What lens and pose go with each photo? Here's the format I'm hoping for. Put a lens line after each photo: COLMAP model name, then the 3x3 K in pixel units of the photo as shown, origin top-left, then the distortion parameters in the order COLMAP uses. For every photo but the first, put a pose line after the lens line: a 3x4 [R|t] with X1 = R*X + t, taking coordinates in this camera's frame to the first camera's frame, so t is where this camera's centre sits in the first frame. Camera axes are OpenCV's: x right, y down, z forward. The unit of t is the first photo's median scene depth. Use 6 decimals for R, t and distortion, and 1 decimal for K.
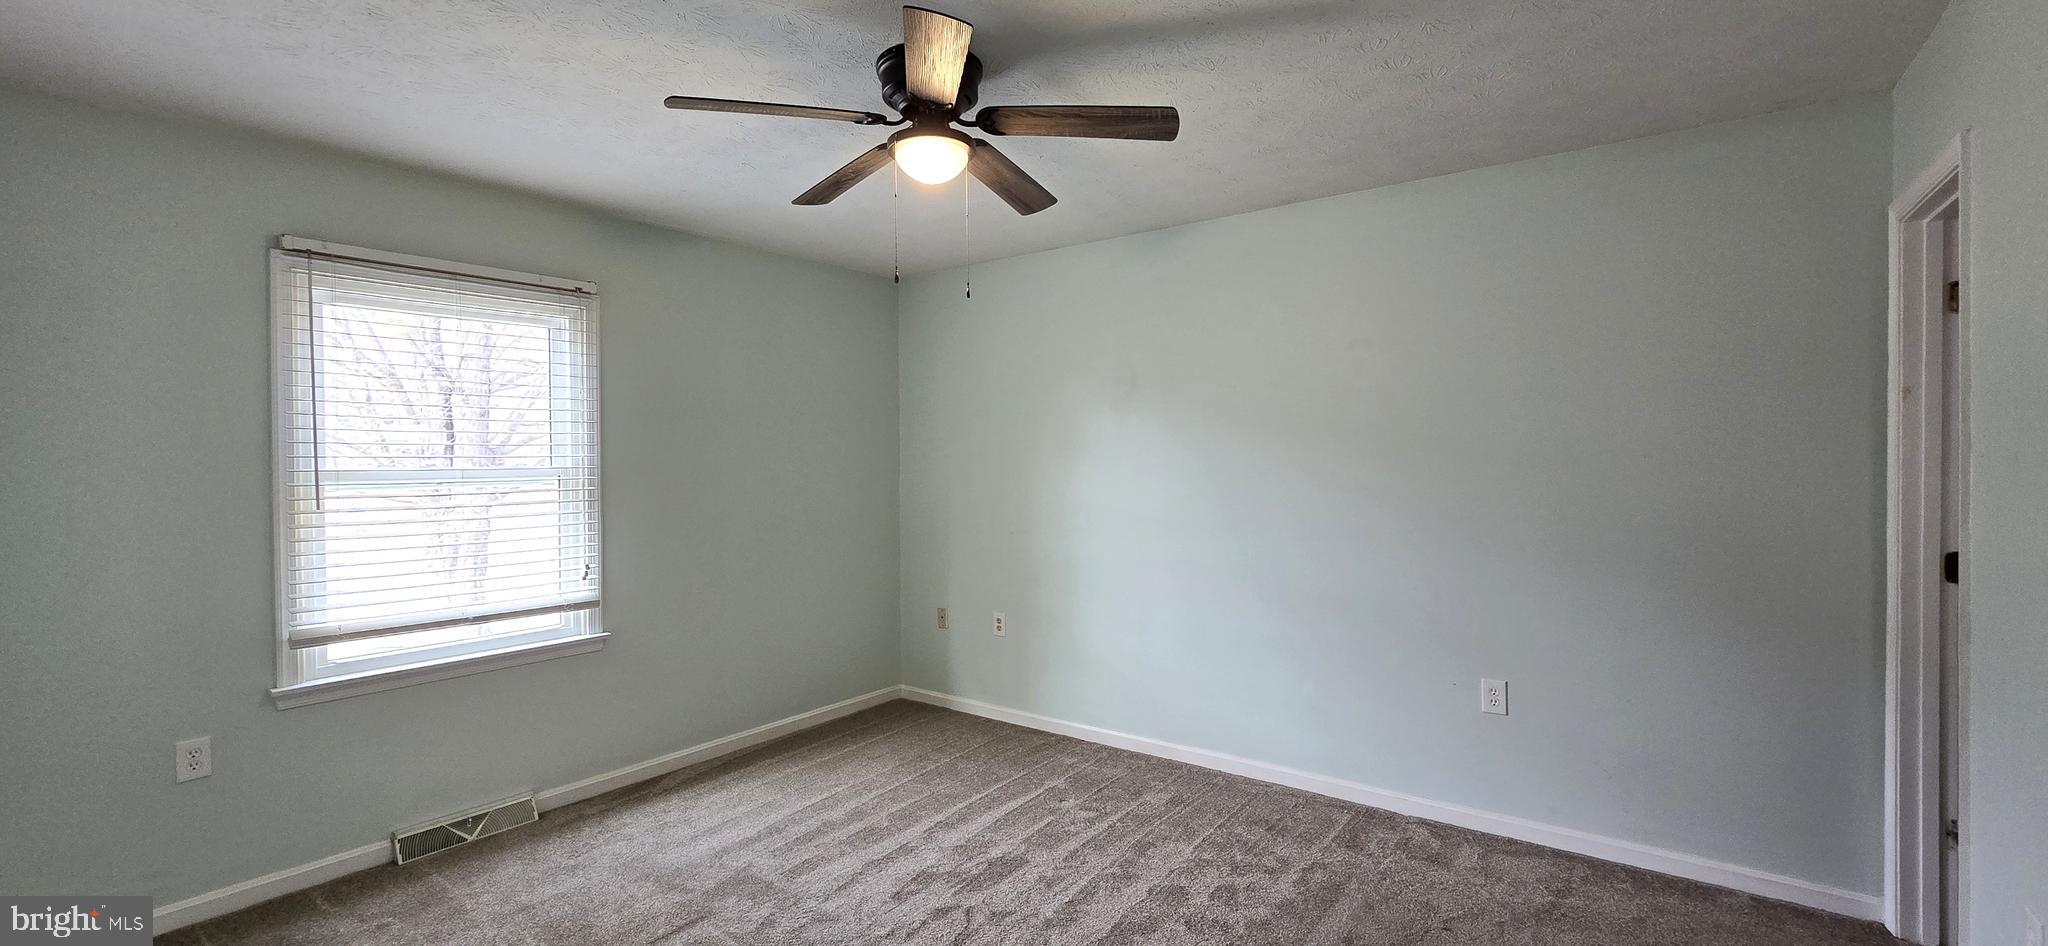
lens RADIAL K [[791.9, 0, 1024.0], [0, 791.9, 487.0], [0, 0, 1]] dist [-0.001282, -0.000162]
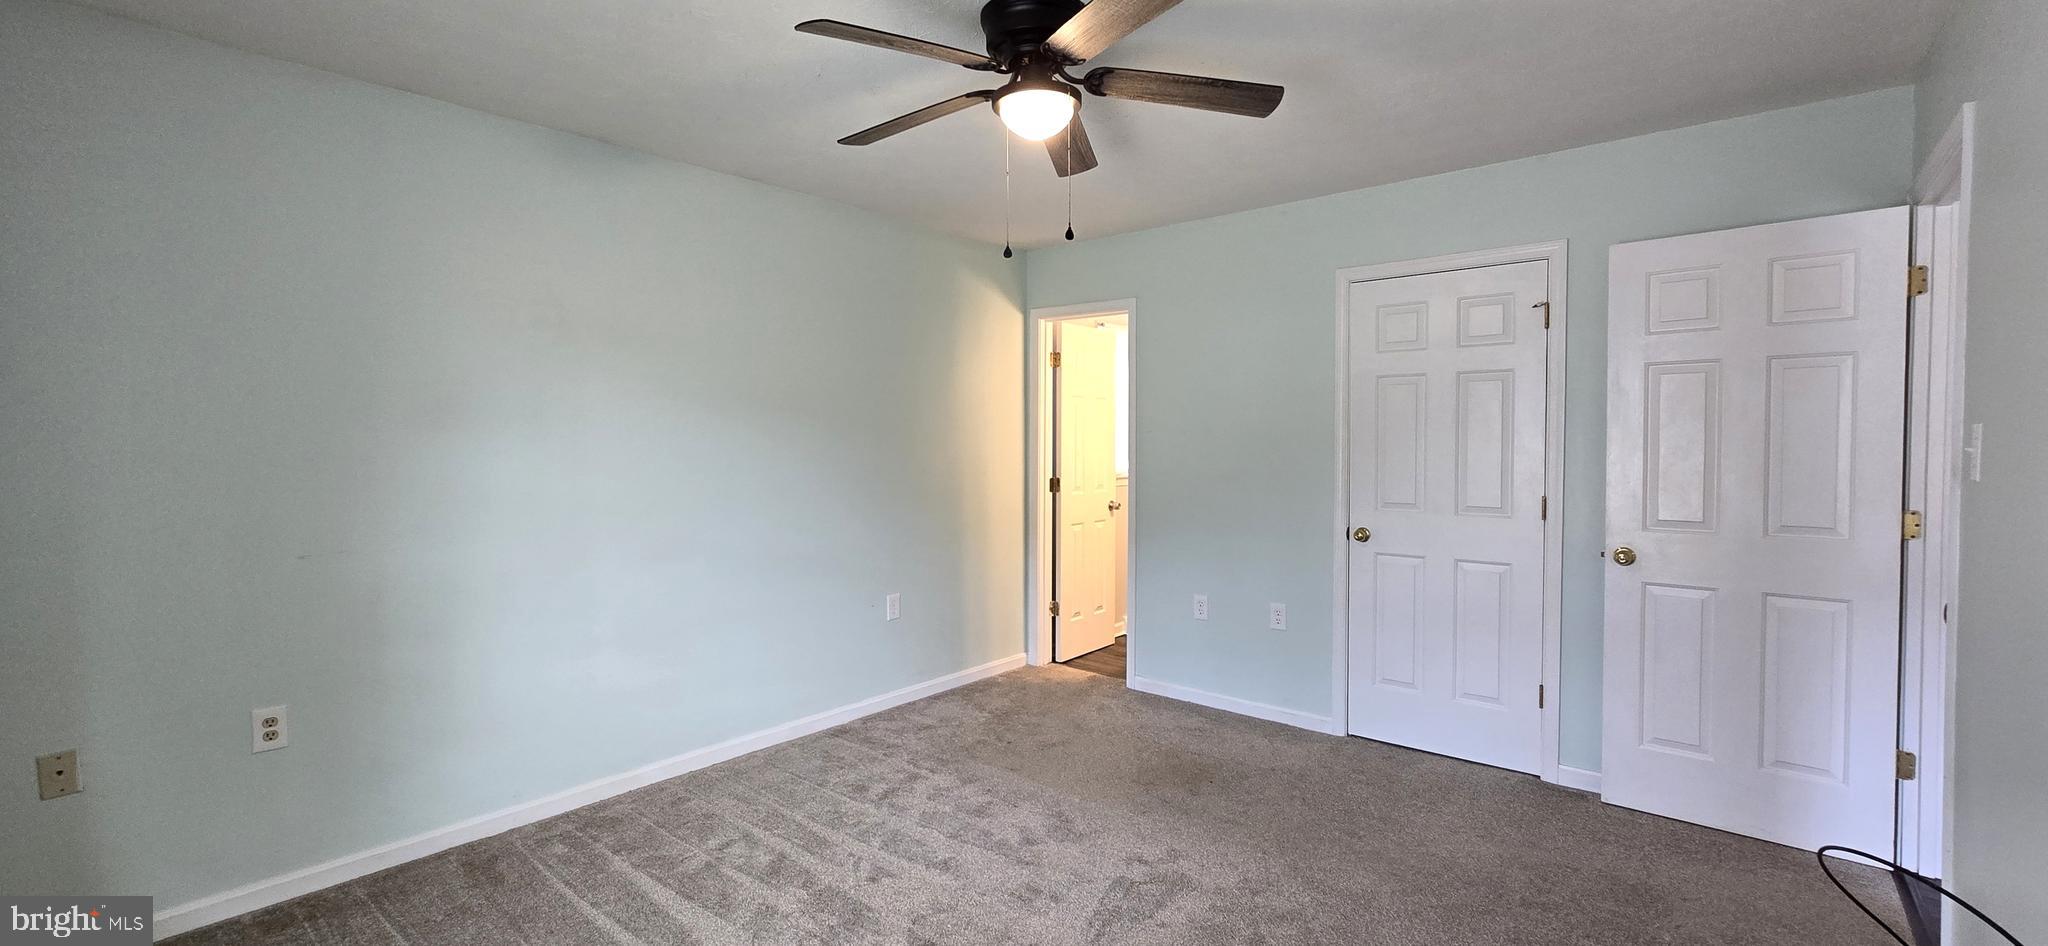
lens RADIAL K [[863.0, 0, 1041.1], [0, 863.0, 465.7], [0, 0, 1]] dist [-0.002716, -0.000797]
pose [[0.058411, -0.033971, 0.997714, -0.814309], [0.019893, 0.999262, 0.032859, -0.021108], [-0.998094, 0.017928, 0.059044, 0.611076]]
